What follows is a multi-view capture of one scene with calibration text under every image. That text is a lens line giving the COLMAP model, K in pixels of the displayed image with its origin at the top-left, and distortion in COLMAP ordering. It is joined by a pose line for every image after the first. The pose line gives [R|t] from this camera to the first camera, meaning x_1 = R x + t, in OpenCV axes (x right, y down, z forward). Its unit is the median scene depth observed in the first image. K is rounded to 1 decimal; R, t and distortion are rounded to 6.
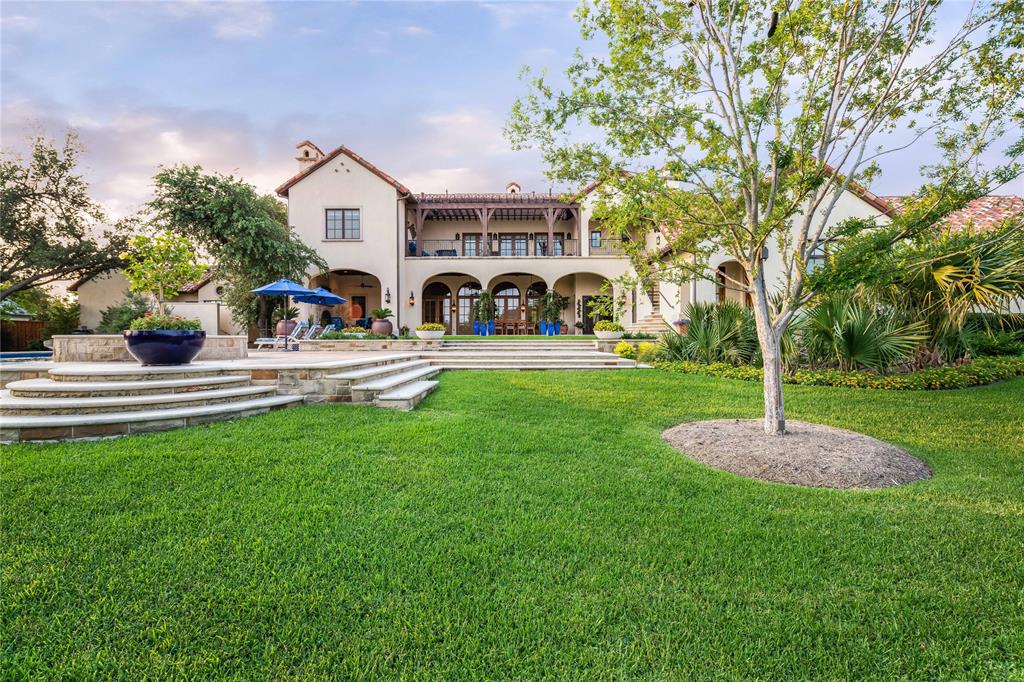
lens RADIAL K [[481.1, 0, 512.0], [0, 481.1, 341.0], [0, 0, 1]] dist [0.010871, 0.000226]
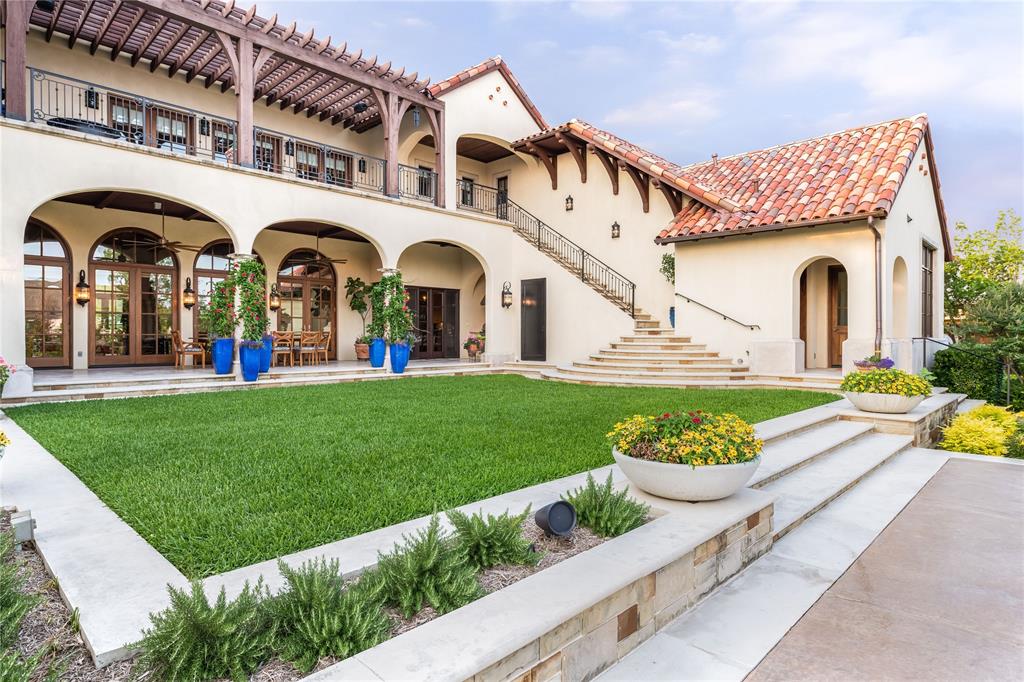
lens RADIAL K [[573.5, 0, 512.0], [0, 573.5, 341.0], [0, 0, 1]] dist [-0.000774, 0.000166]
pose [[0.683005, -0.002306, 0.730410, -0.246129], [-0.002250, 0.999984, 0.005262, -0.041378], [-0.730410, -0.005237, 0.682989, 0.544040]]
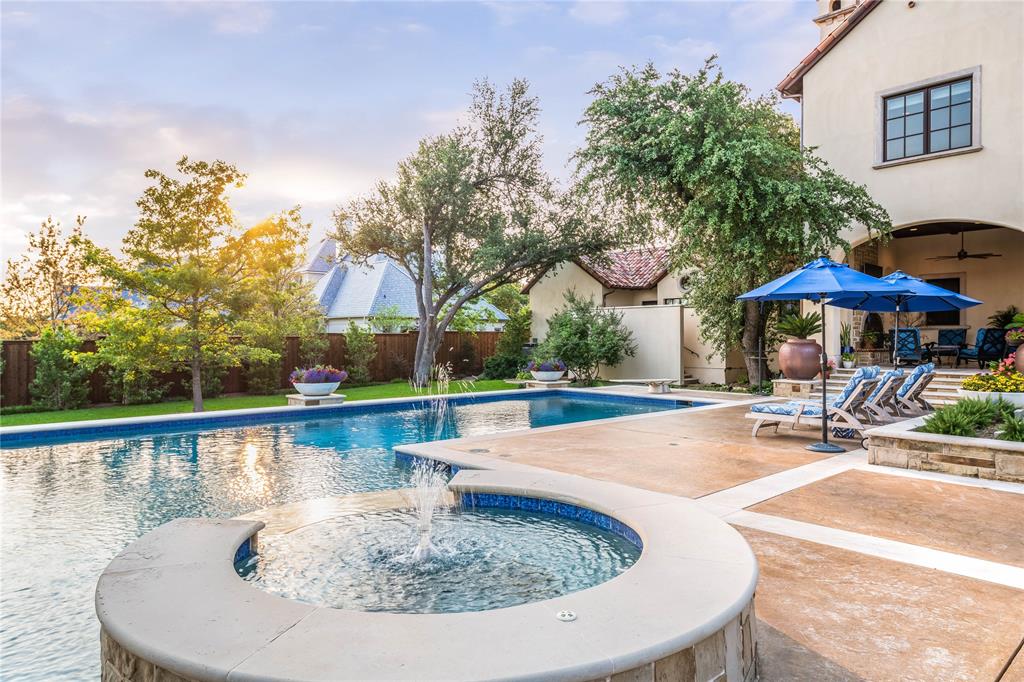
lens RADIAL K [[665.7, 0, 506.7], [0, 665.7, 355.0], [0, 0, 1]] dist [-0.004889, 0.003305]
pose [[0.687308, 0.019532, -0.726103, -0.159171], [-0.000351, 0.999647, 0.026558, -0.040872], [0.726366, -0.017999, 0.687073, 0.280285]]
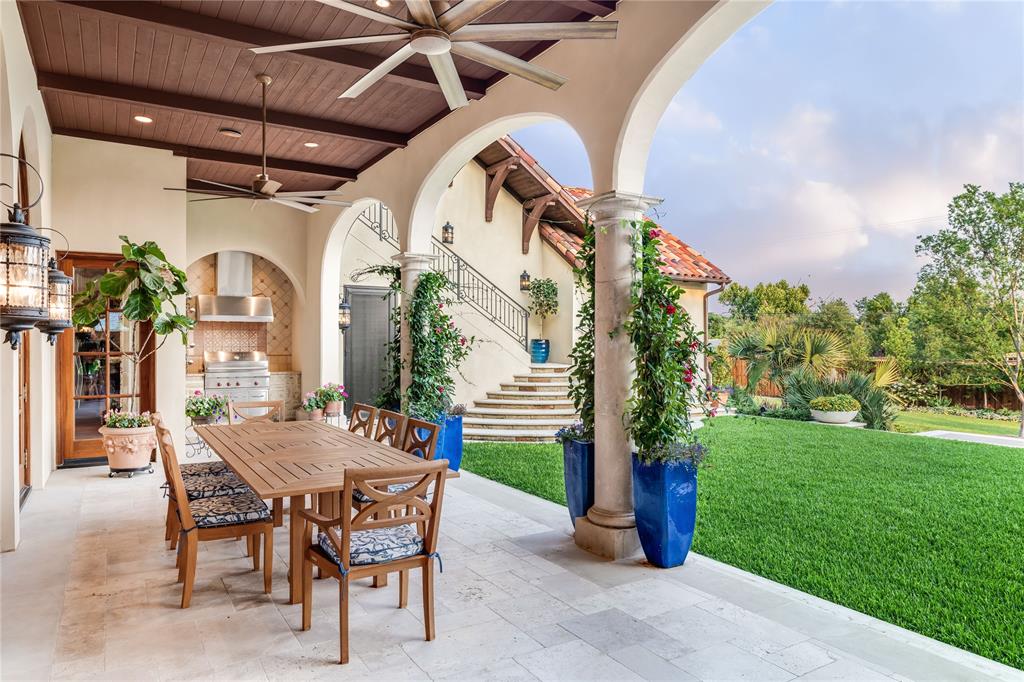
lens RADIAL K [[643.6, 0, 513.1], [0, 643.6, 346.9], [0, 0, 1]] dist [0.003513, 0.001355]
pose [[-0.542615, -0.002925, 0.839976, -0.187235], [-0.000373, 0.999995, 0.003242, -0.067306], [-0.839981, 0.001446, -0.542613, 1.129803]]
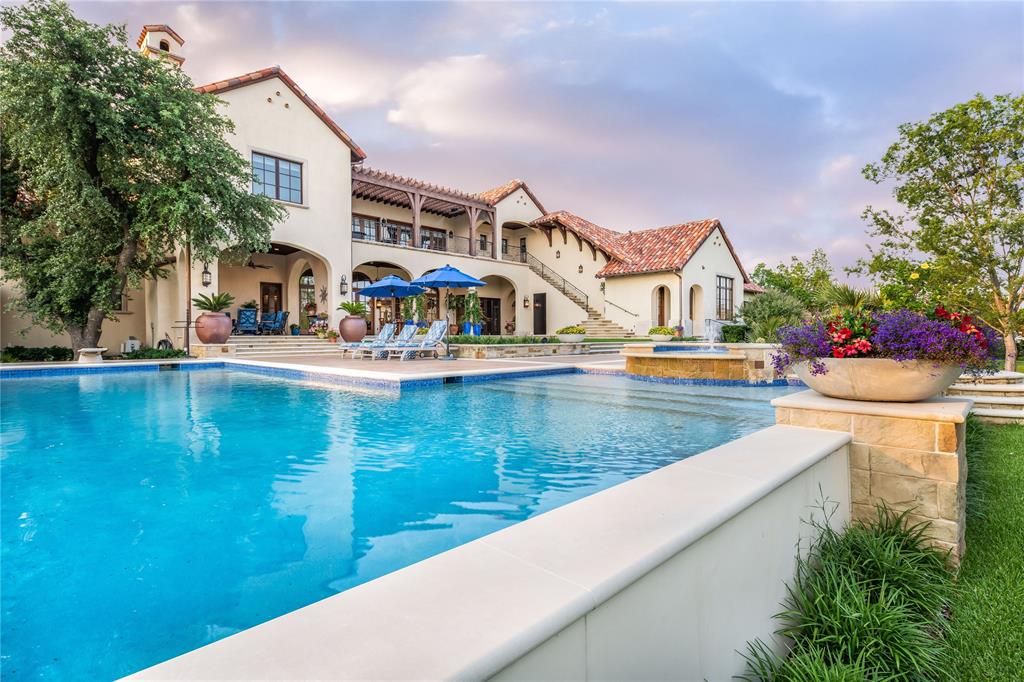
lens RADIAL K [[513.8, 0, 511.2], [0, 513.8, 336.3], [0, 0, 1]] dist [0.015141, -0.000662]
pose [[0.696477, 0.001788, 0.717576, -0.623020], [0.000939, 0.999994, -0.003403, -0.008086], [-0.717578, 0.003043, 0.696471, 0.216916]]
